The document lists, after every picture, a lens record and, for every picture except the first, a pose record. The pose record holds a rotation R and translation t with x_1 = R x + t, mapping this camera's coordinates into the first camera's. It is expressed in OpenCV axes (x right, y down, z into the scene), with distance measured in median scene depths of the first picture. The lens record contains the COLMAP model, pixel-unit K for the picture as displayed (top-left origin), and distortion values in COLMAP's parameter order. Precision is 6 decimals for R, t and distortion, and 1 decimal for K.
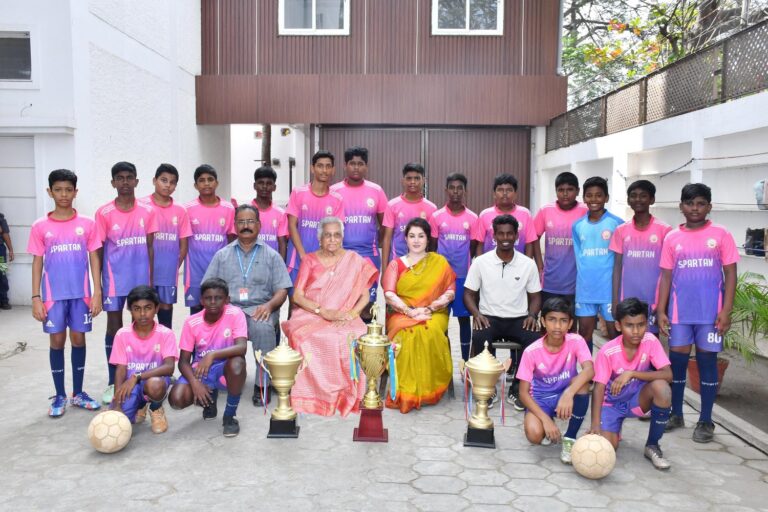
lens RADIAL K [[735.1, 0, 382.8], [0, 735.1, 255.4], [0, 0, 1]] dist [-0.084425, 0.186625]
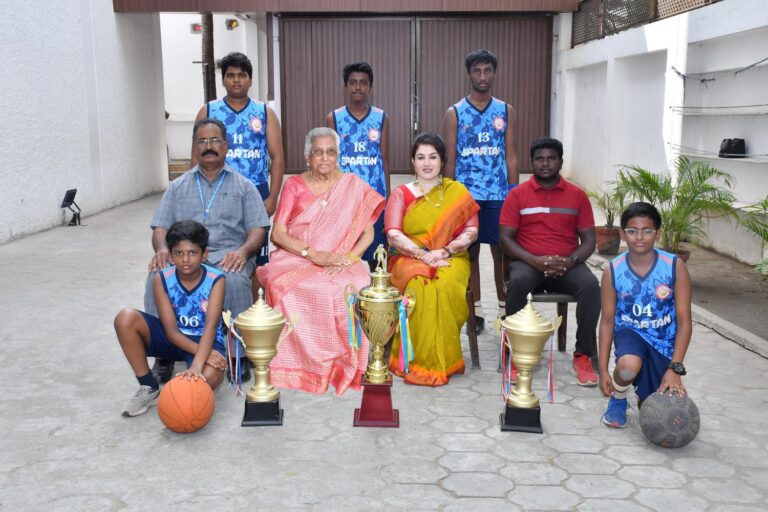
lens RADIAL K [[907.2, 0, 383.5], [0, 907.2, 257.7], [0, 0, 1]] dist [0.012701, 0.352234]
pose [[0.999260, -0.017199, 0.034416, -0.040628], [0.014340, 0.996557, 0.081665, 0.001370], [-0.035703, -0.081111, 0.996065, 0.071887]]
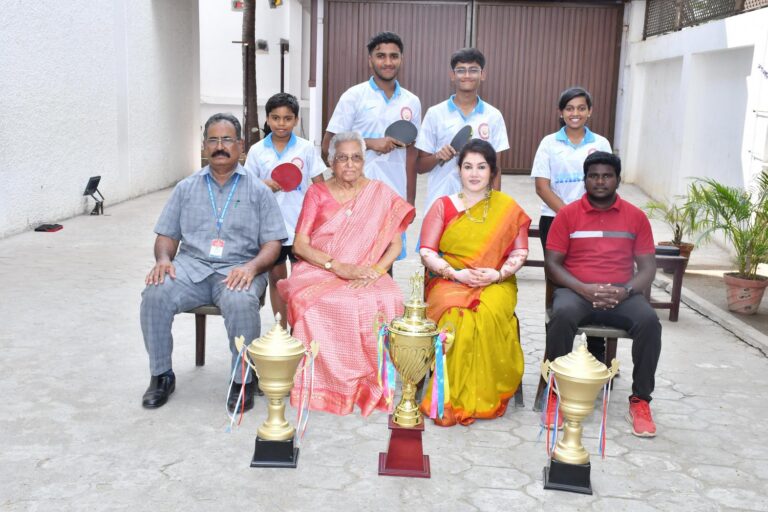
lens RADIAL K [[957.8, 0, 382.5], [0, 957.8, 257.0], [0, 0, 1]] dist [0.020646, 0.481845]
pose [[0.999566, 0.025697, -0.014414, -0.028927], [-0.024305, 0.995677, 0.089646, -0.024473], [0.016655, -0.089257, 0.995869, 0.136697]]
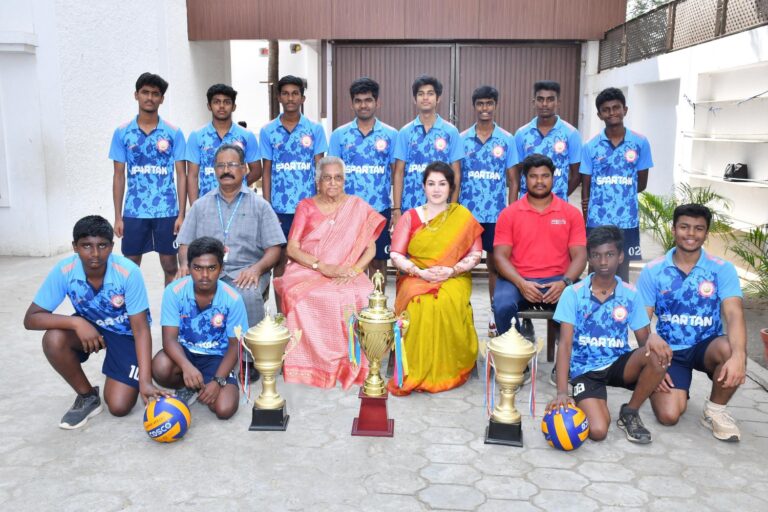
lens RADIAL K [[815.8, 0, 384.6], [0, 815.8, 256.0], [0, 0, 1]] dist [-0.030816, 0.238400]
pose [[0.999344, 0.003735, -0.036018, 0.029158], [-0.000594, 0.996225, 0.086808, -0.029899], [0.036206, -0.086730, 0.995574, 0.092833]]
